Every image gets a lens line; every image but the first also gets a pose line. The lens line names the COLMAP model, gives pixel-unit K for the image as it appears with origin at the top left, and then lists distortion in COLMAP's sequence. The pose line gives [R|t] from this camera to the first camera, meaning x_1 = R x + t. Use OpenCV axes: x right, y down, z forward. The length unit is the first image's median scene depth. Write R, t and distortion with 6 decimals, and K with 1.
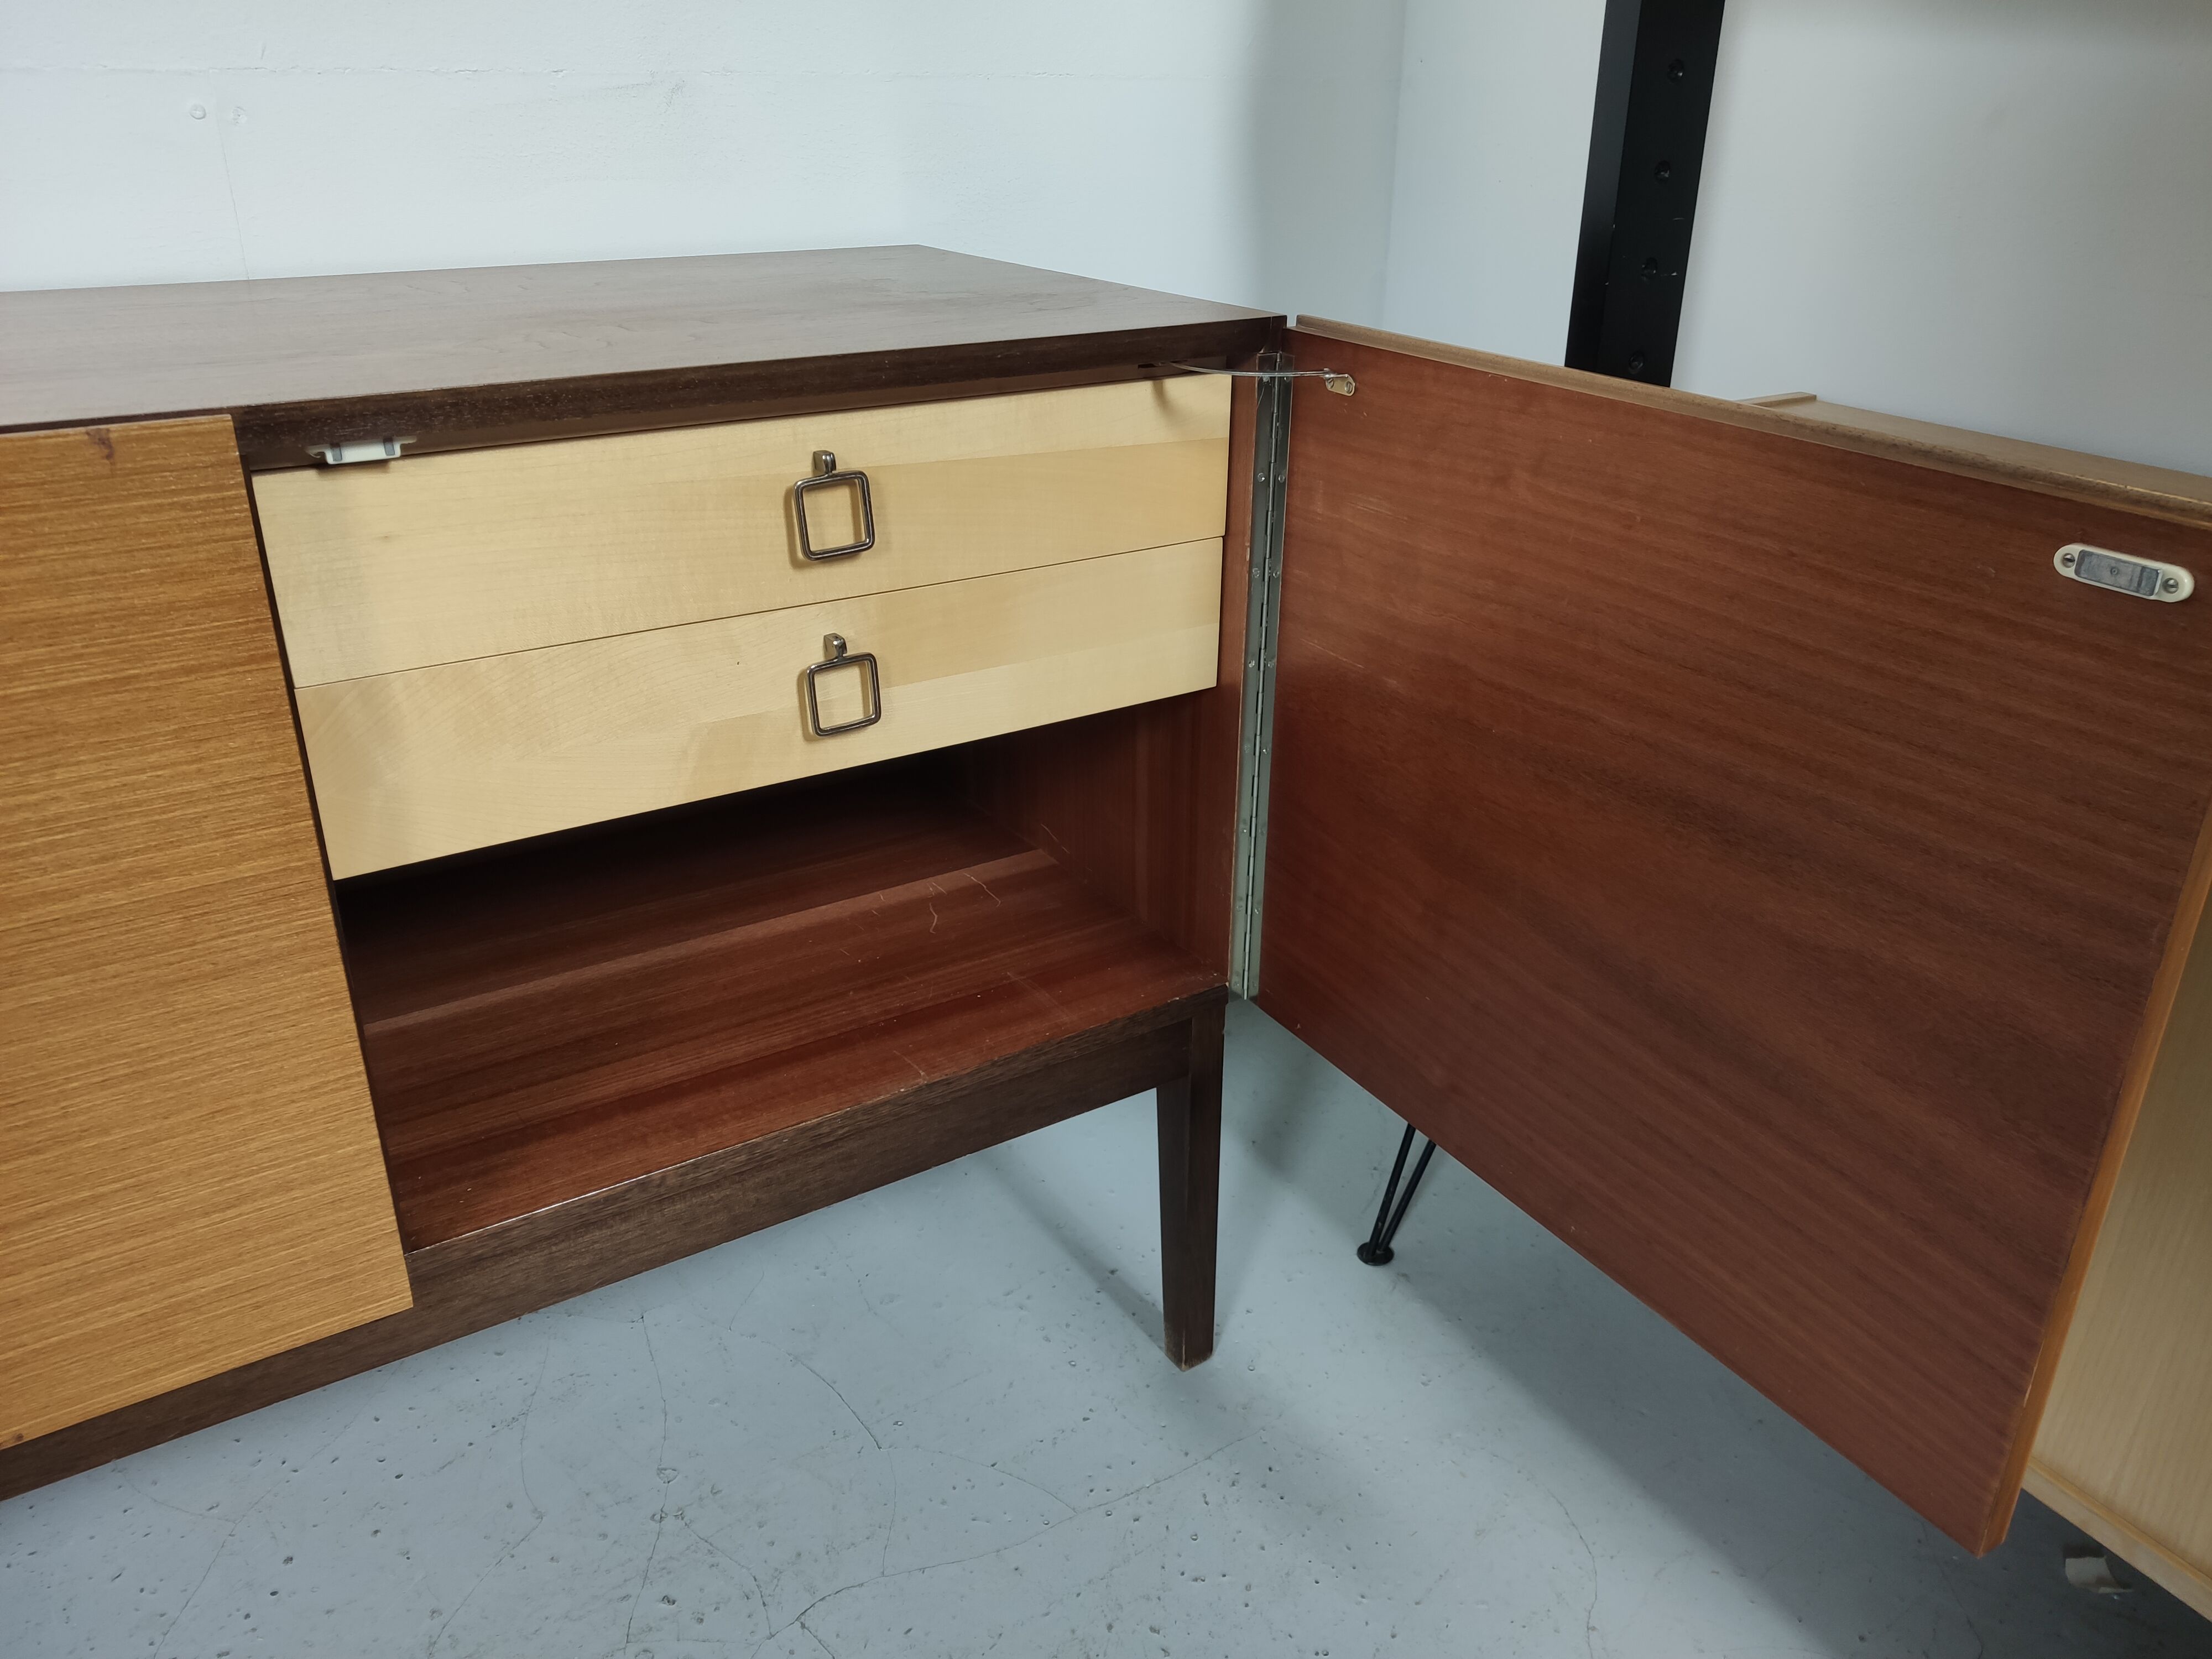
lens RADIAL K [[1690.9, 0, 1106.0], [0, 1690.9, 829.5], [0, 0, 1]] dist [-0.002567, 0.013140]
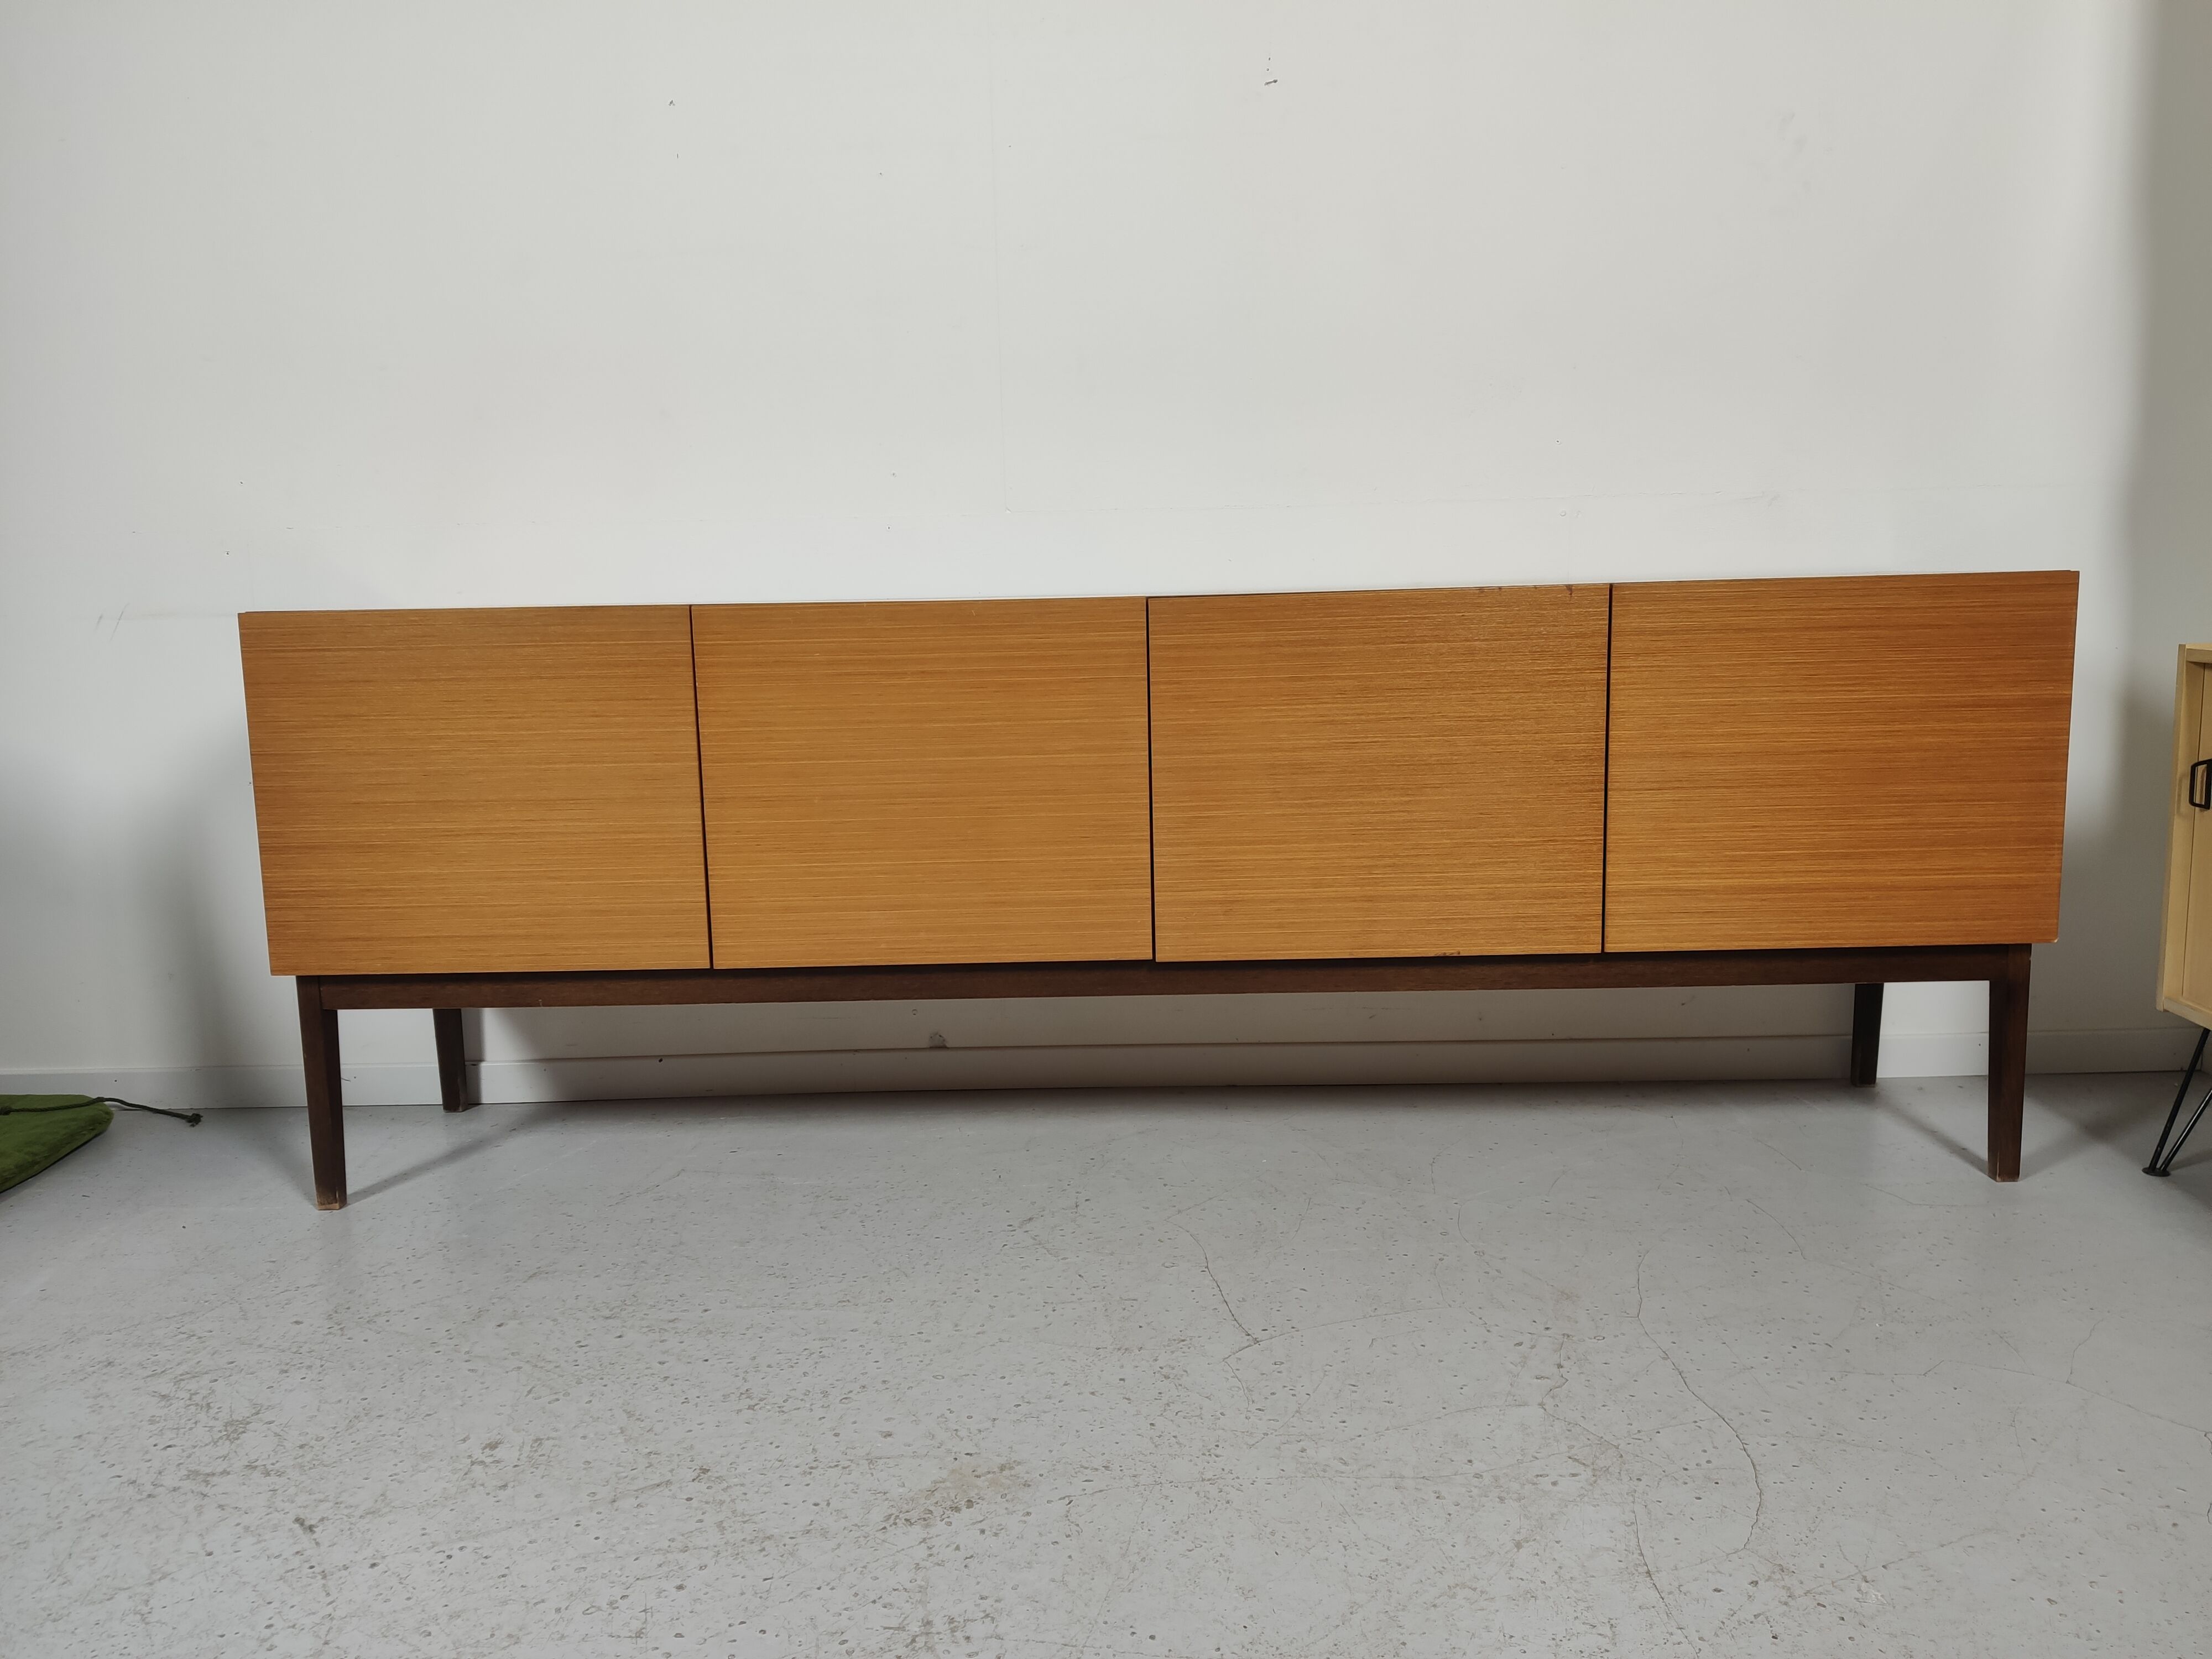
lens RADIAL K [[1674.8, 0, 1106.0], [0, 1674.8, 829.5], [0, 0, 1]] dist [0.046027, -0.079054]
pose [[0.831772, 0.056326, -0.552252, 0.208798], [-0.203895, 0.956301, -0.209560, 0.501934], [0.516315, 0.286908, 0.806909, -0.888761]]
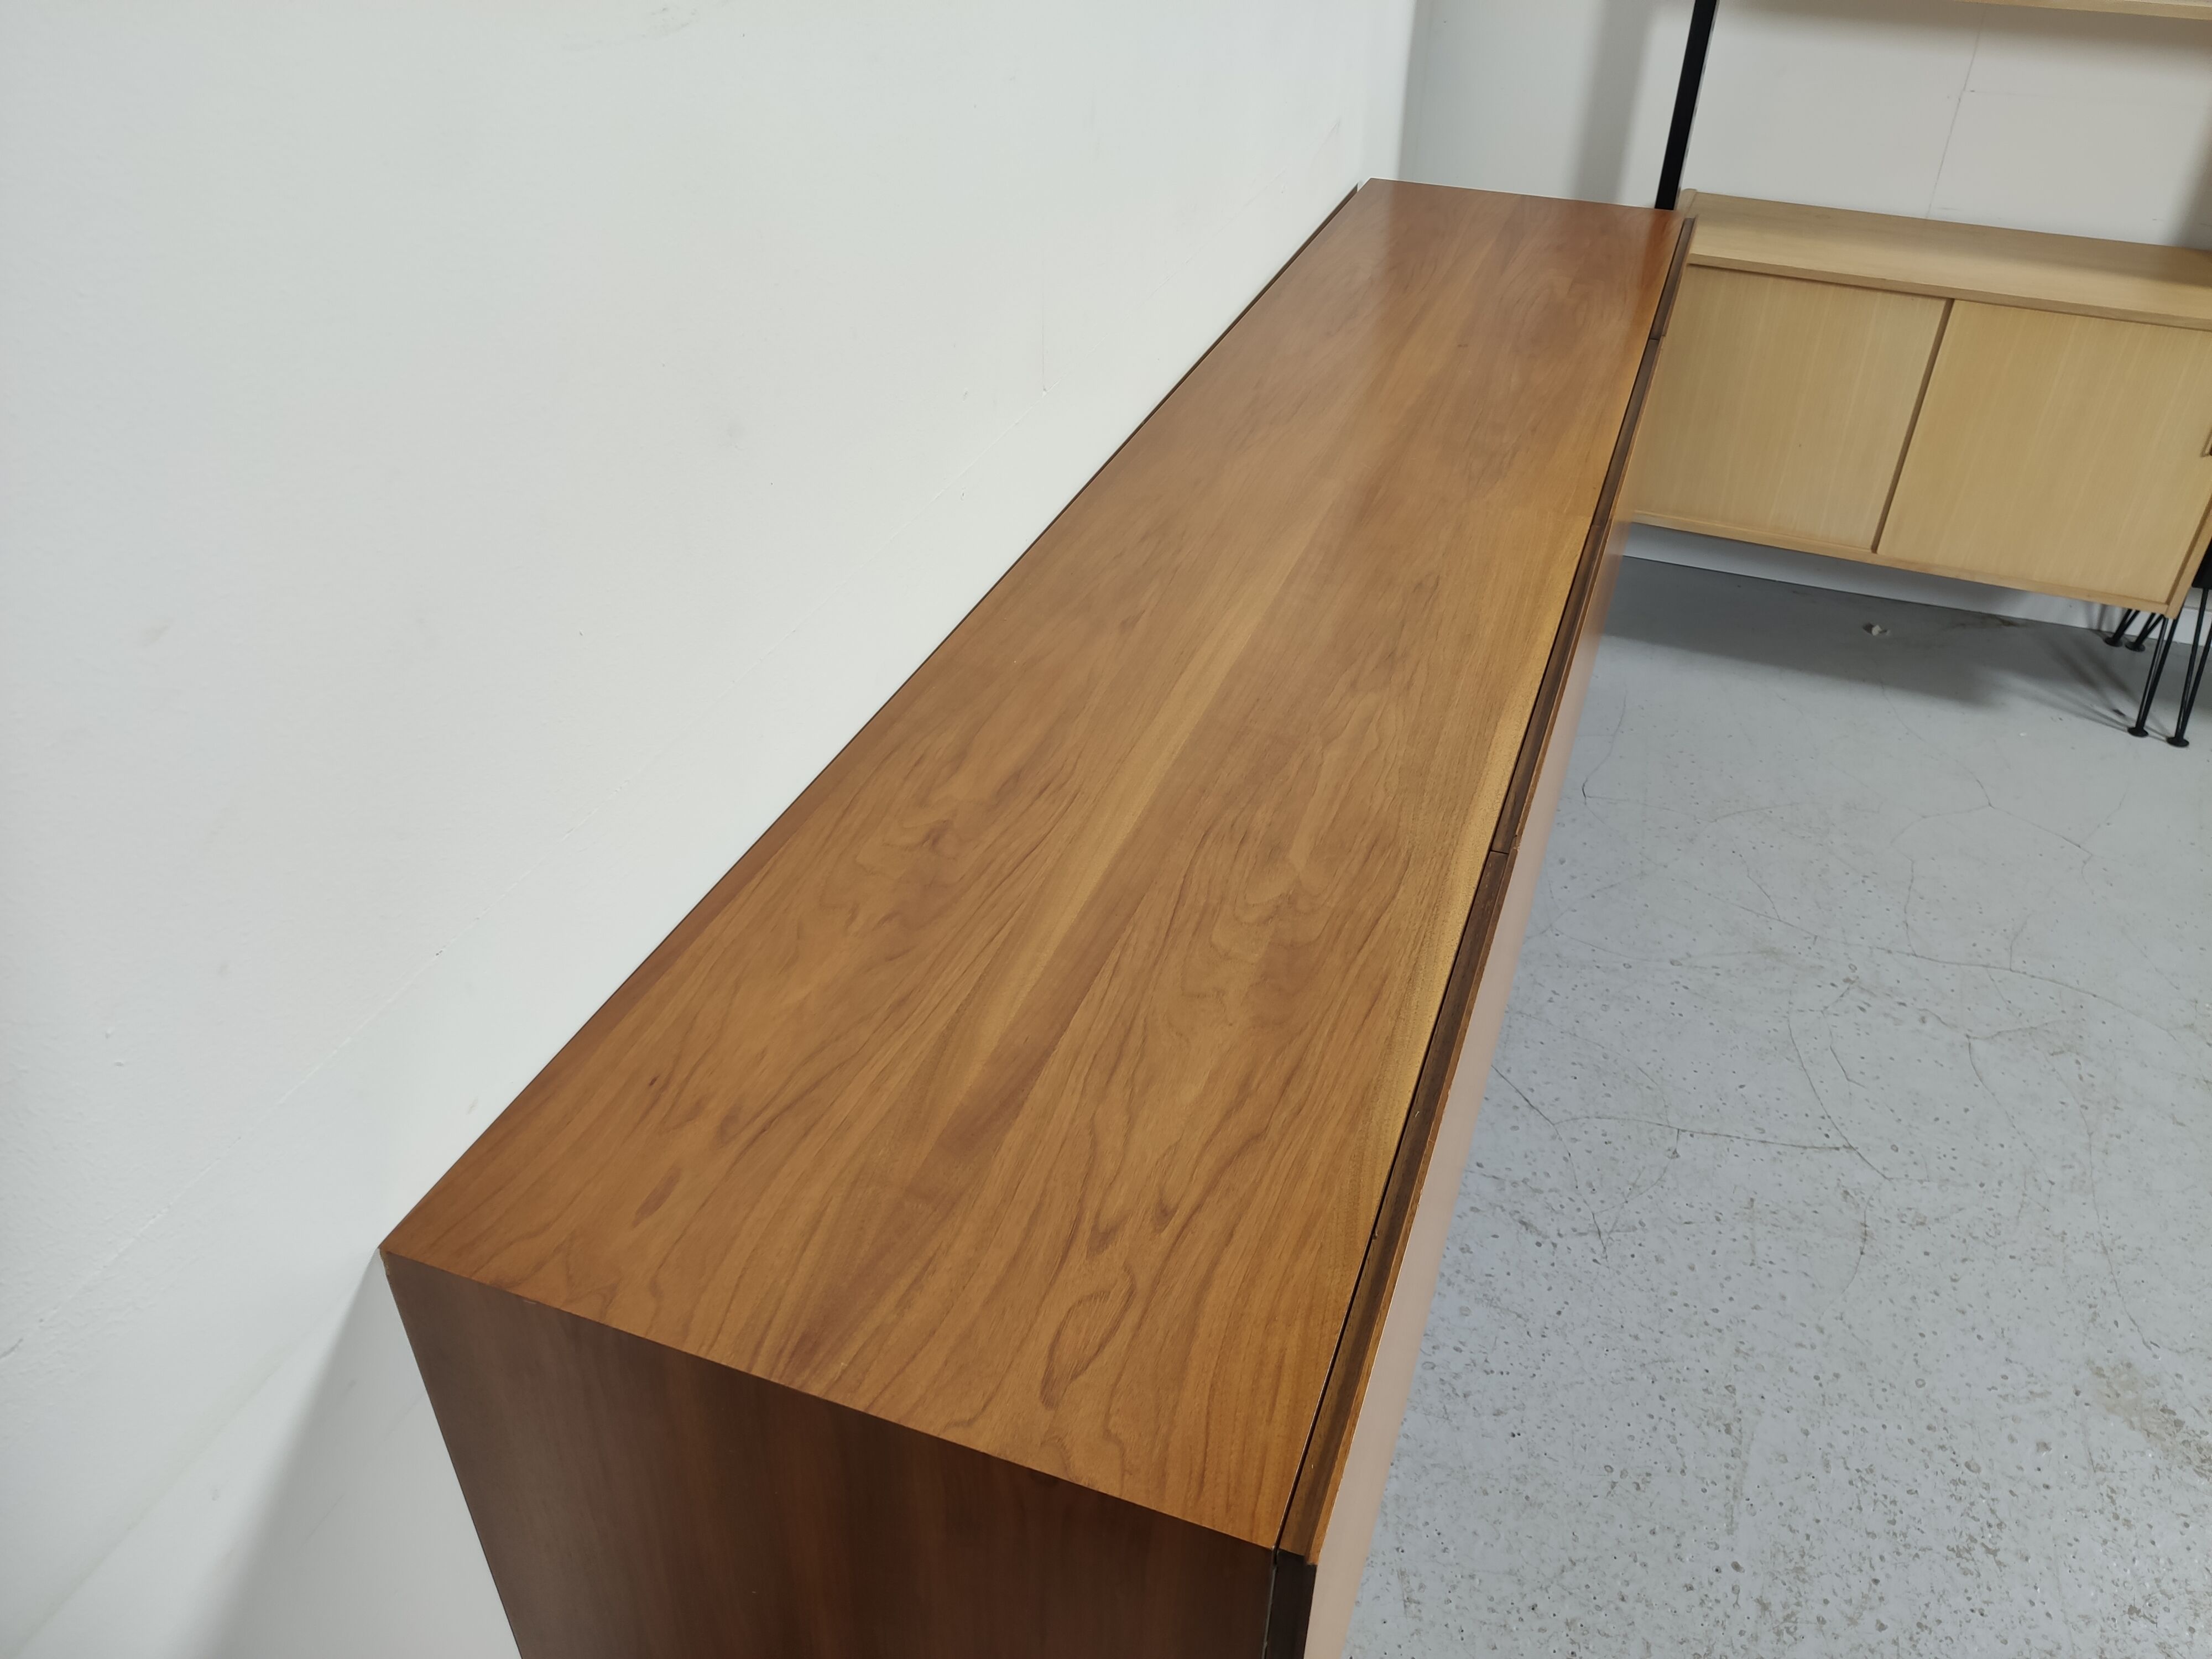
lens RADIAL K [[1681.0, 0, 1106.0], [0, 1681.0, 829.5], [0, 0, 1]] dist [-0.000519, -0.001344]
pose [[0.797892, -0.343371, 0.495444, -1.564793], [0.240408, 0.934973, 0.260823, -0.224925], [-0.552786, -0.089000, 0.828557, -0.493235]]
